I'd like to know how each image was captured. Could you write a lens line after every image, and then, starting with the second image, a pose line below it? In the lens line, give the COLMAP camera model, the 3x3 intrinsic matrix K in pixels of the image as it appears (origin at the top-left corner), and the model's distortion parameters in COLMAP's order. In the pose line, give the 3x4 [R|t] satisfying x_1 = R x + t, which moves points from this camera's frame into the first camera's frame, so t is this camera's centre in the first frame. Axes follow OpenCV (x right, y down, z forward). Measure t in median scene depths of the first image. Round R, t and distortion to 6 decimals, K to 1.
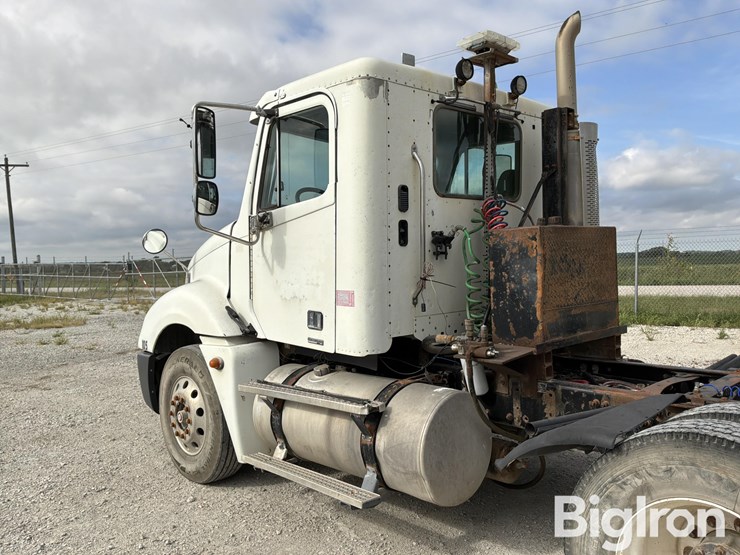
lens RADIAL K [[610.5, 0, 370.0], [0, 610.5, 277.5], [0, 0, 1]] dist [0.149668, -0.304769]
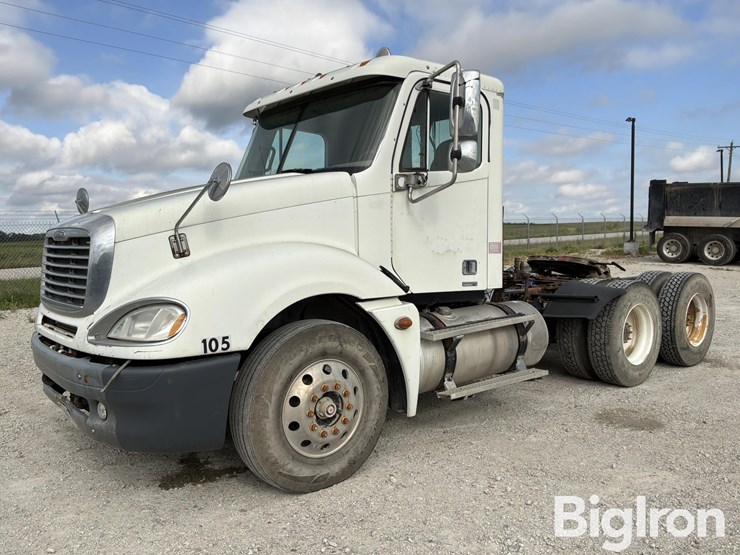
lens RADIAL K [[612.6, 0, 370.0], [0, 612.6, 277.5], [0, 0, 1]] dist [0.096659, -0.078891]
pose [[0.068066, -0.042729, 0.996765, -1.273756], [0.042110, 0.998315, 0.039920, 0.029227], [-0.996792, 0.039257, 0.069750, 1.040035]]
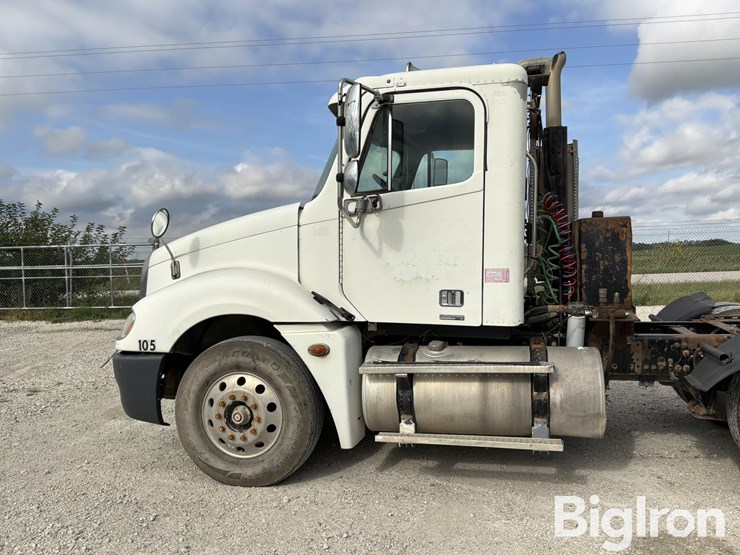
lens RADIAL K [[614.8, 0, 370.0], [0, 614.8, 277.5], [0, 0, 1]] dist [0.148810, -0.306586]
pose [[0.838008, -0.013685, 0.545487, -0.745839], [0.018071, 0.999833, -0.002679, 0.031977], [-0.545359, 0.012102, 0.838115, 0.156585]]
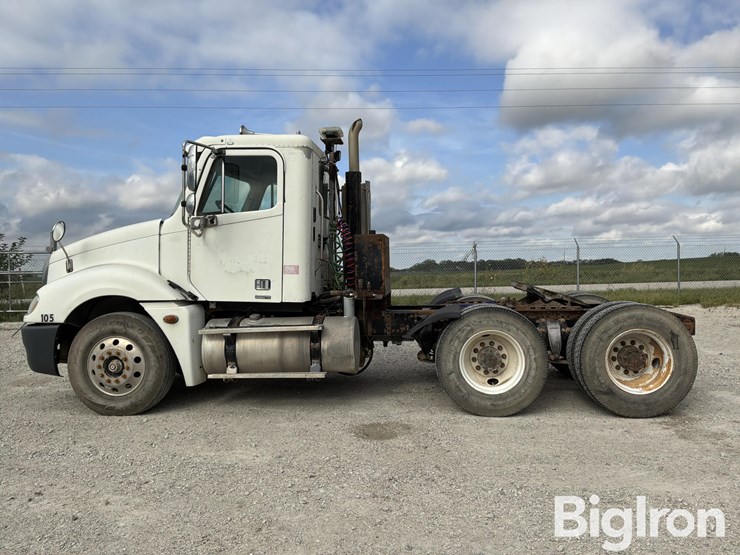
lens RADIAL K [[614.8, 0, 370.0], [0, 614.8, 277.5], [0, 0, 1]] dist [0.148810, -0.306586]
pose [[0.755162, 0.007527, 0.655495, -0.891139], [0.012041, 0.999606, -0.025351, 0.090407], [-0.655427, 0.027037, 0.754774, -0.407825]]
